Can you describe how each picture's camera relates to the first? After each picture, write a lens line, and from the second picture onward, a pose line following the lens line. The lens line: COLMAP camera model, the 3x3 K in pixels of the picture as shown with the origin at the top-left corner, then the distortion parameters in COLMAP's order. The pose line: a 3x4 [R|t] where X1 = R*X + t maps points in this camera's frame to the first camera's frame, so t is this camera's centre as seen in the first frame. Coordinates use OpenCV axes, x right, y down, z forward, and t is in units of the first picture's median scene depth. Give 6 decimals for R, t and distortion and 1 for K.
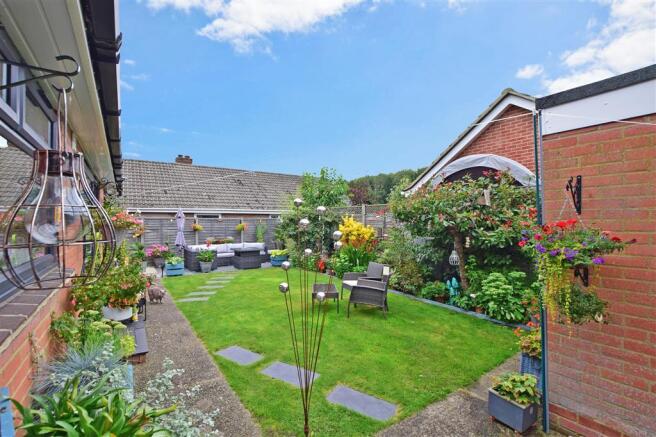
lens RADIAL K [[289.5, 0, 327.0], [0, 289.5, 221.1], [0, 0, 1]] dist [-0.000457, 0.000020]
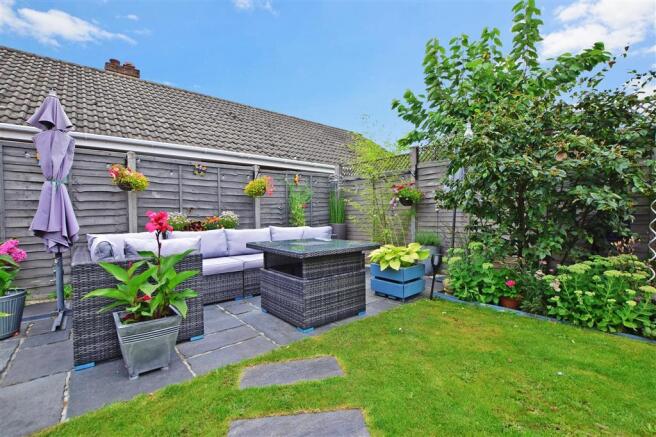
lens RADIAL K [[289.5, 0, 328.7], [0, 289.5, 214.1], [0, 0, 1]] dist [-0.000457, 0.000020]
pose [[0.995542, -0.001352, 0.094310, -0.275158], [0.000520, 0.999961, 0.008847, 0.061833], [-0.094318, -0.008759, 0.995504, 0.695326]]
